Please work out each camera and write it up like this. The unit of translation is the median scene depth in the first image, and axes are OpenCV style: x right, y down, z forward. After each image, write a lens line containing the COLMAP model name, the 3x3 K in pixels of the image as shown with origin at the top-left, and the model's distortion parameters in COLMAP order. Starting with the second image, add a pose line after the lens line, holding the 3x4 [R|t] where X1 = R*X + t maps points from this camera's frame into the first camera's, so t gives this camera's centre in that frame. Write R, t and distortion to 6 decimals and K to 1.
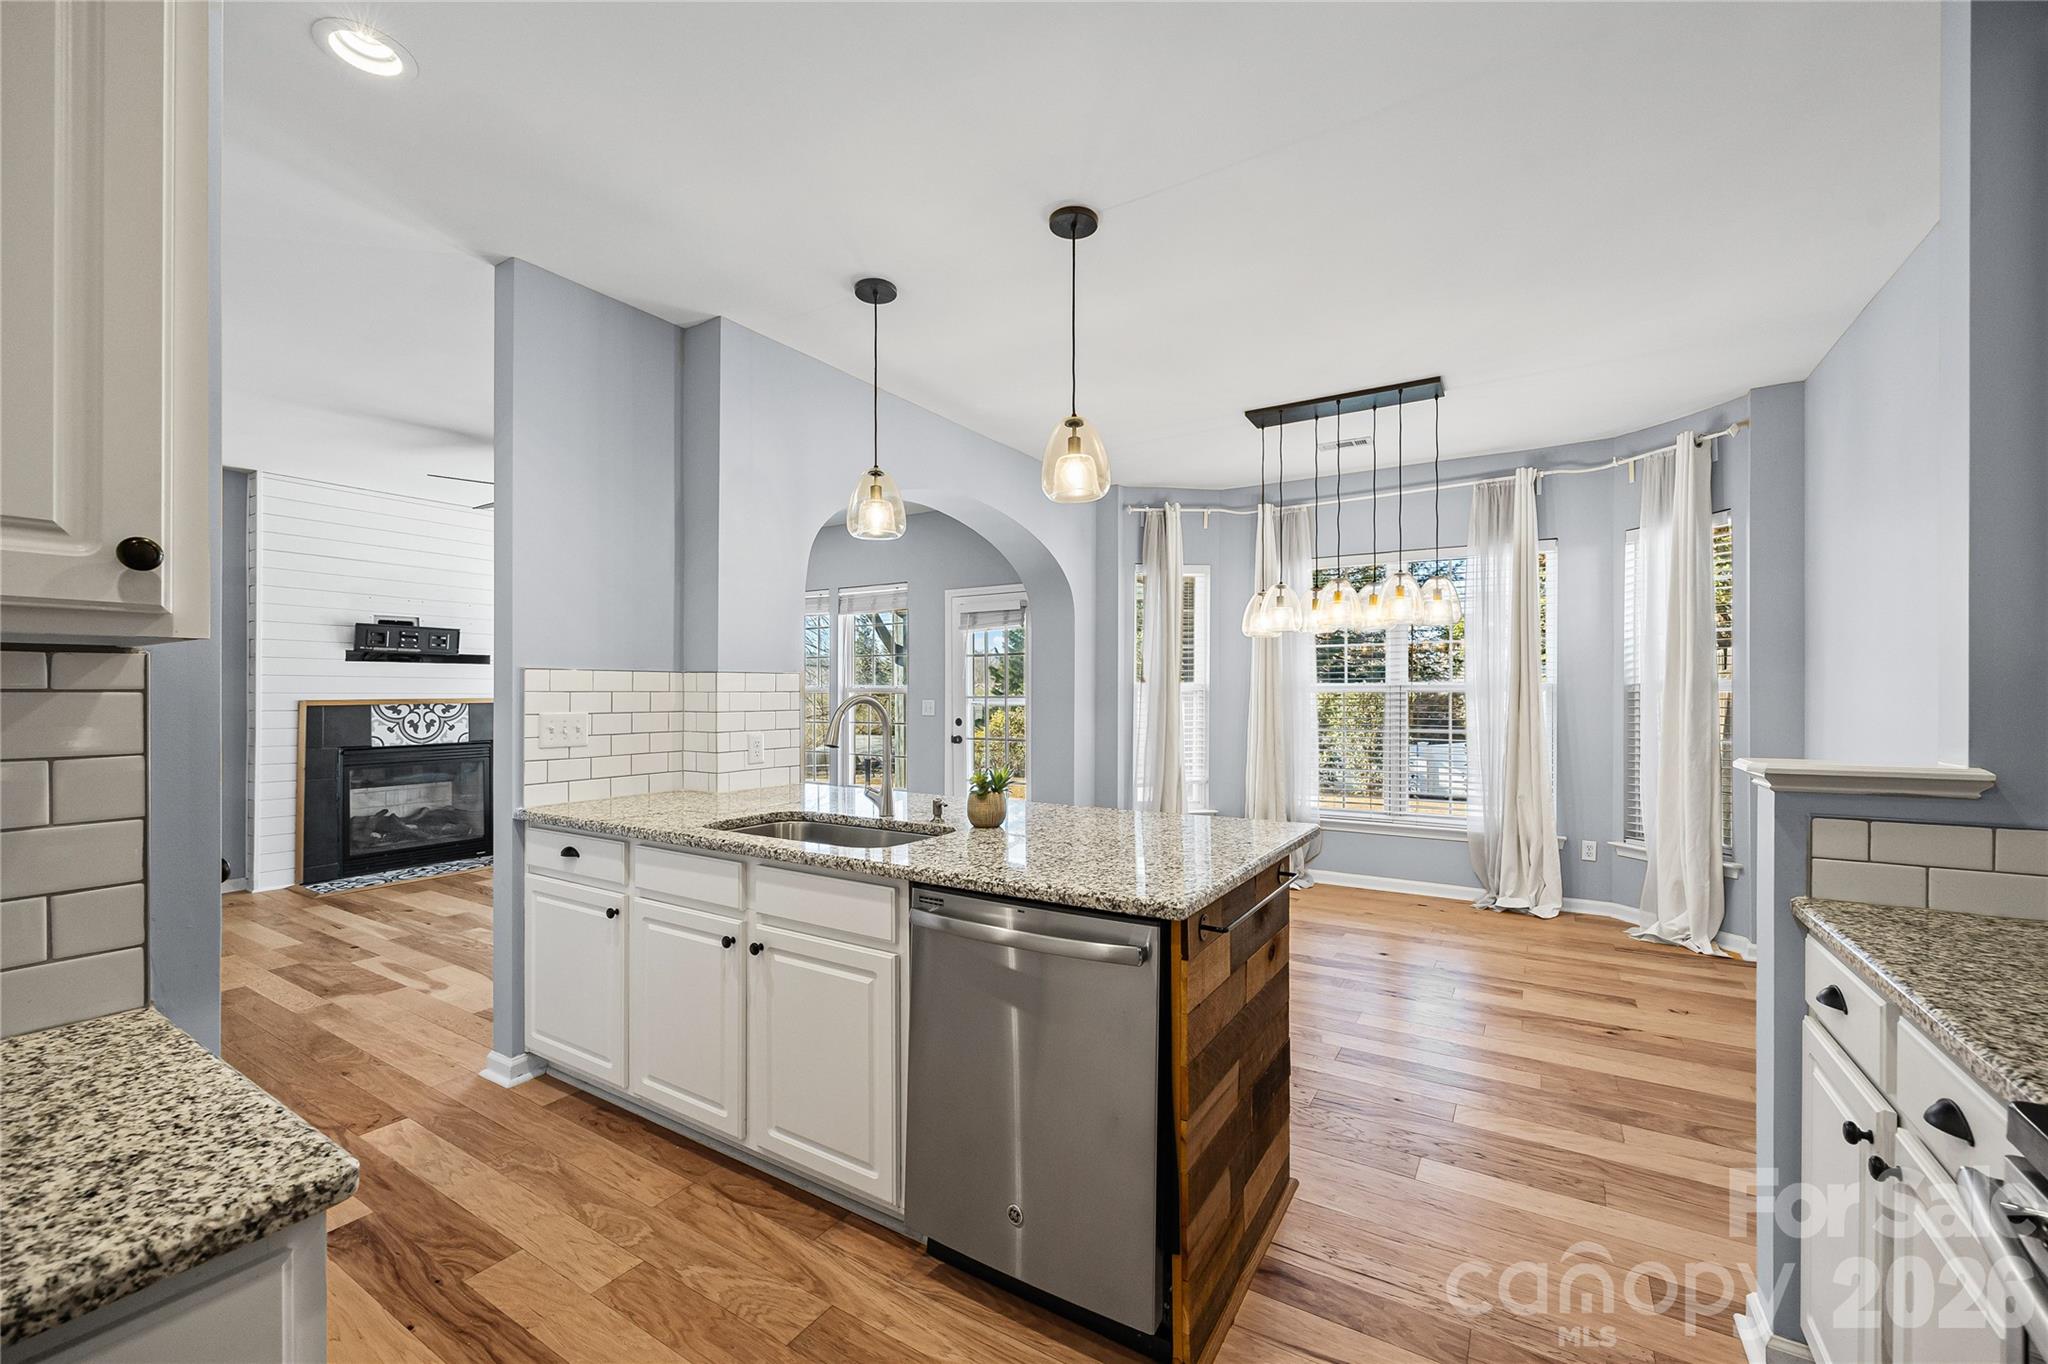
lens RADIAL K [[836.2, 0, 1041.4], [0, 836.2, 687.4], [0, 0, 1]] dist [-0.006458, 0.002061]
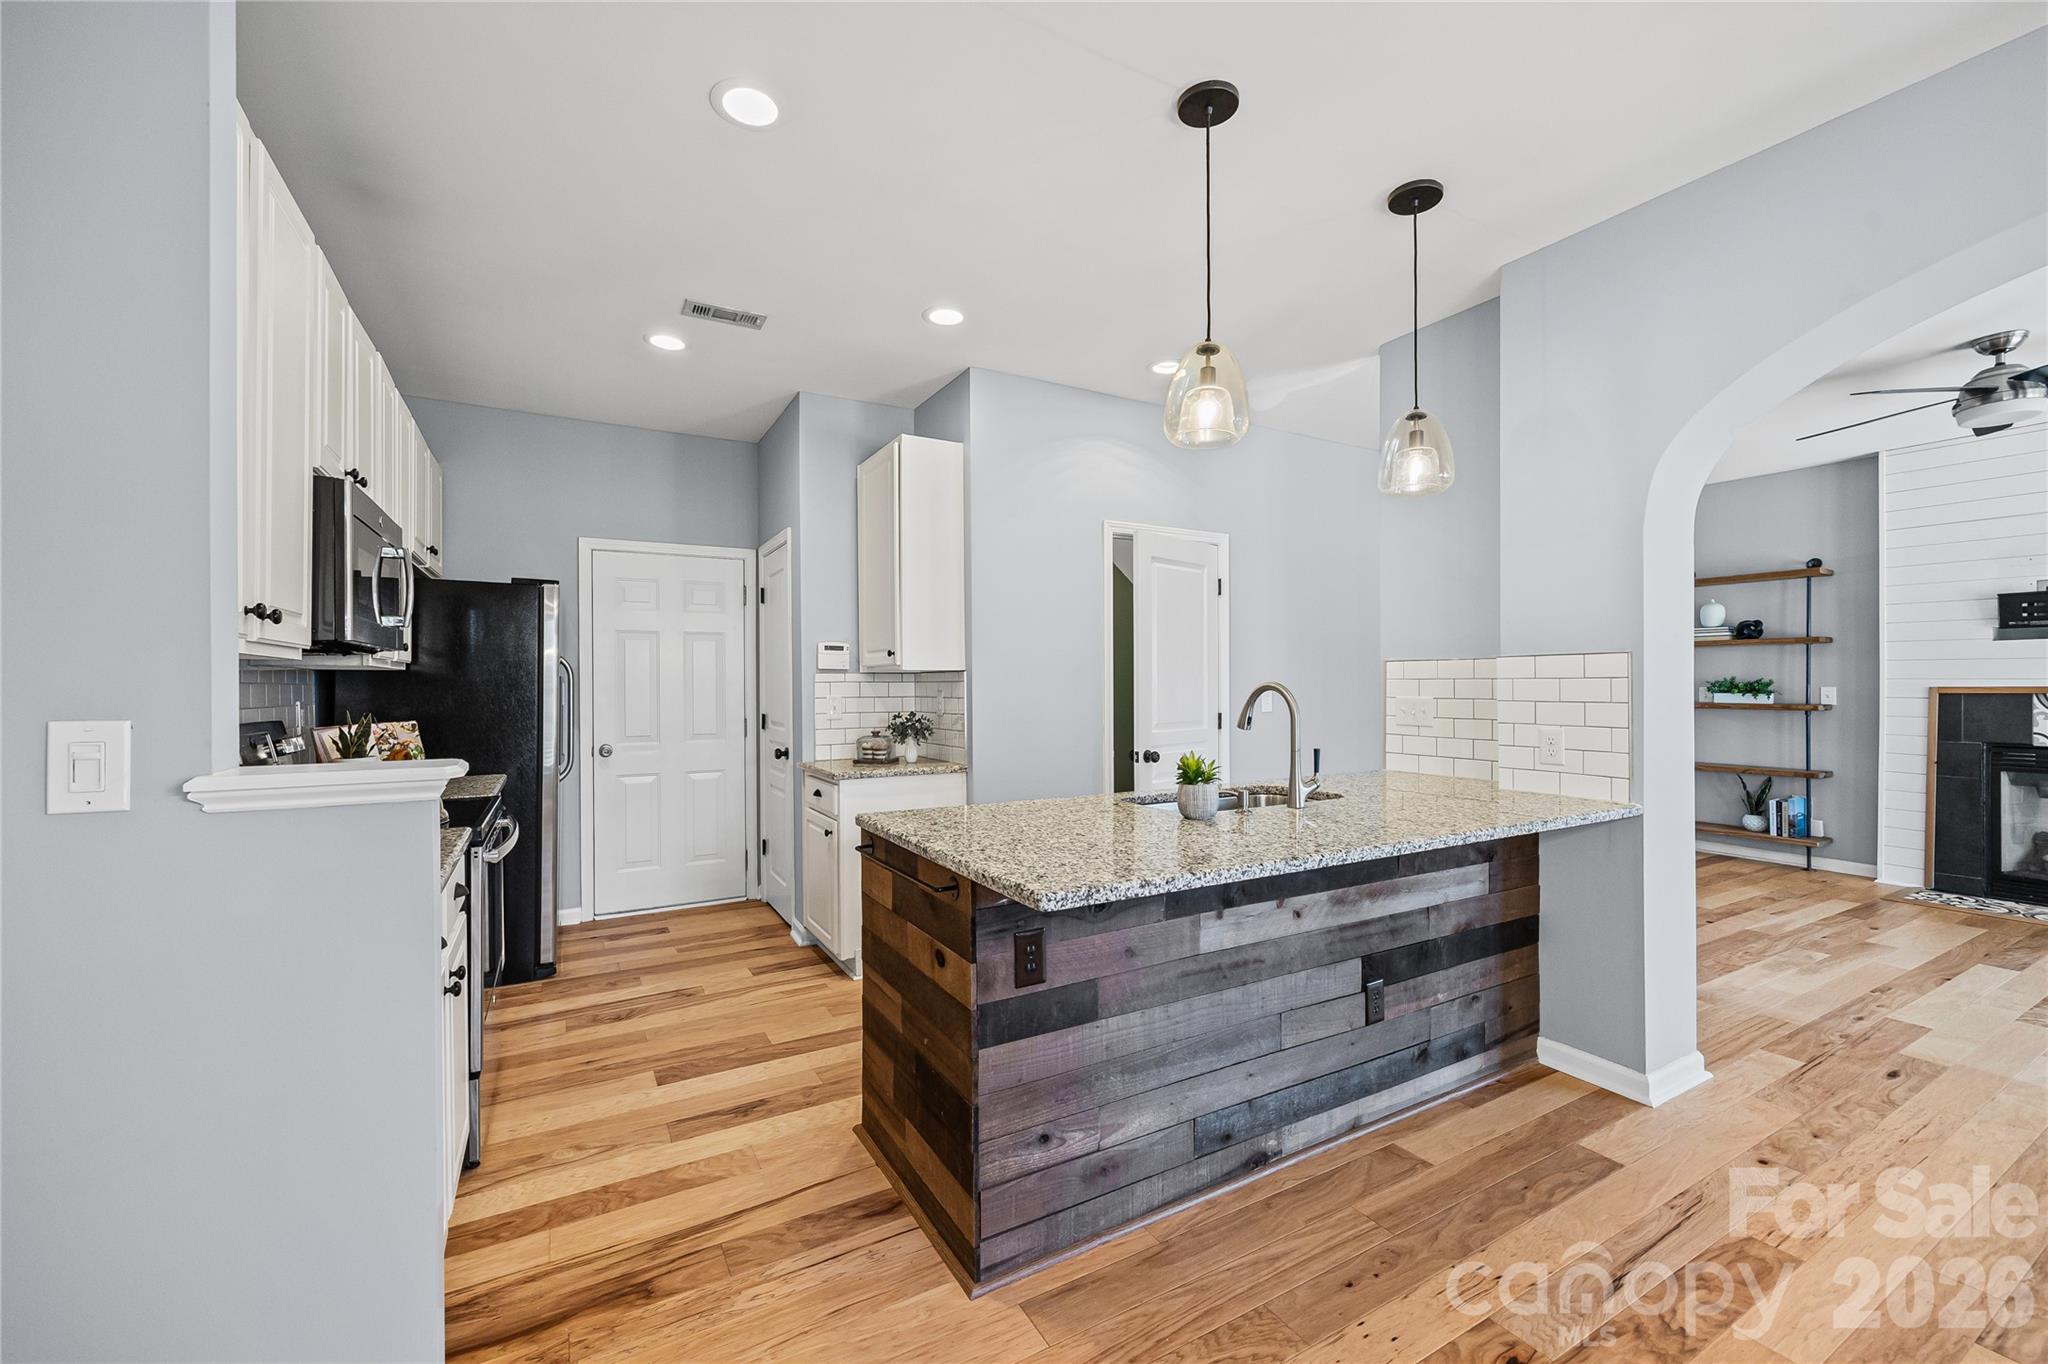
lens RADIAL K [[836.2, 0, 1011.2], [0, 836.2, 681.5], [0, 0, 1]] dist [-0.006458, 0.002061]
pose [[-0.479759, 0.004133, -0.877391, 0.349684], [0.007522, 0.999972, 0.000597, 0.001818], [0.877368, -0.006314, -0.479777, 0.501051]]
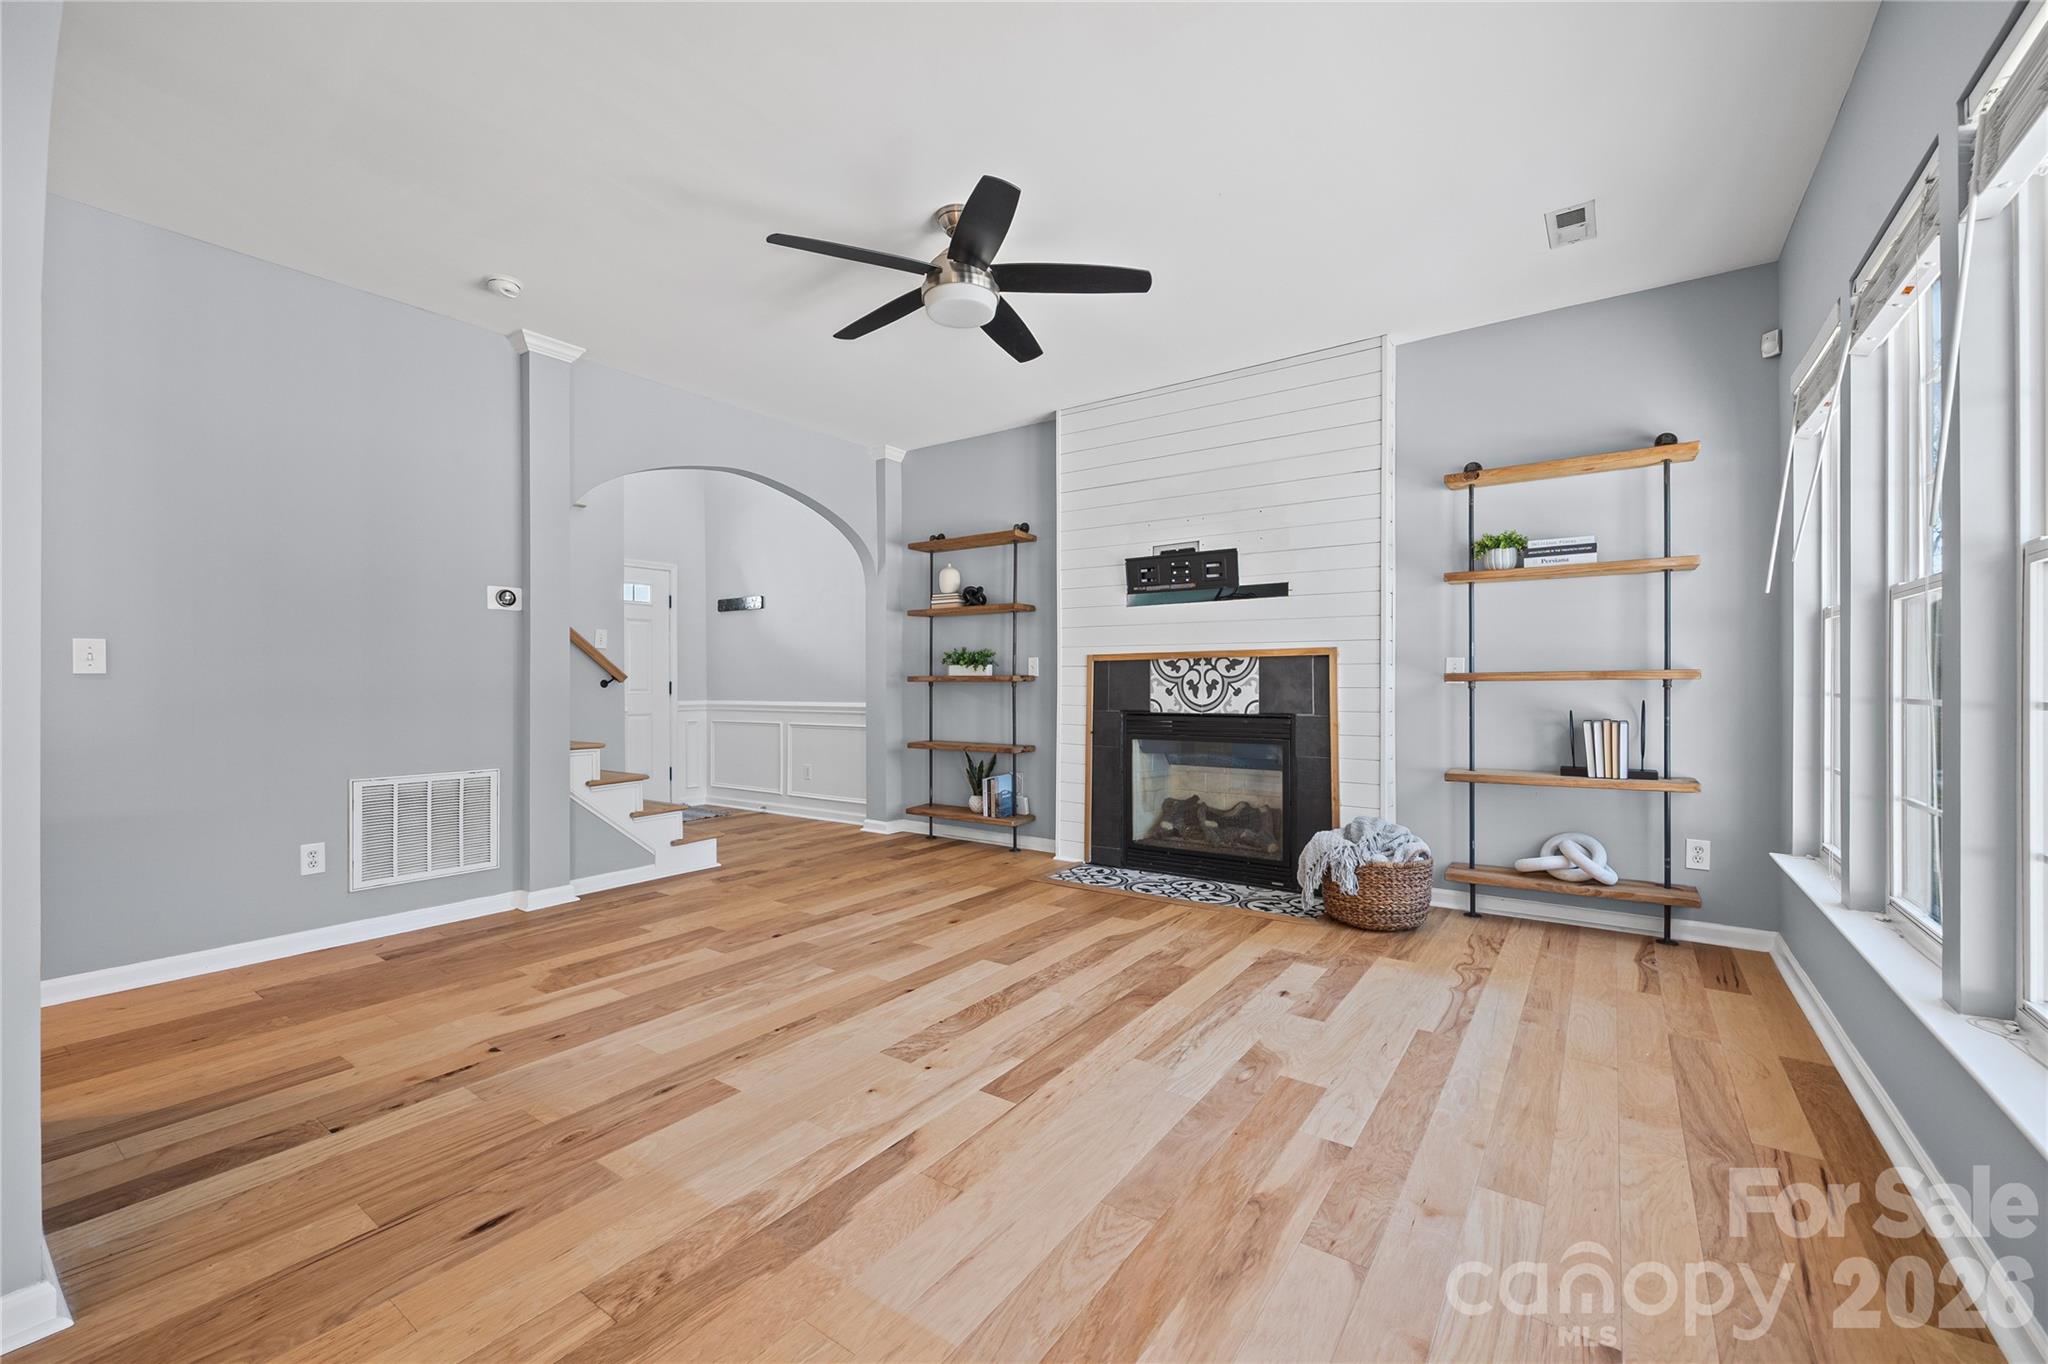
lens RADIAL K [[836.2, 0, 1028.1], [0, 836.2, 684.2], [0, 0, 1]] dist [-0.006458, 0.002061]
pose [[-0.054849, 0.005365, -0.998480, -0.000895], [0.004744, 0.999976, 0.005112, 0.038148], [0.998483, -0.004457, -0.054873, 0.887503]]
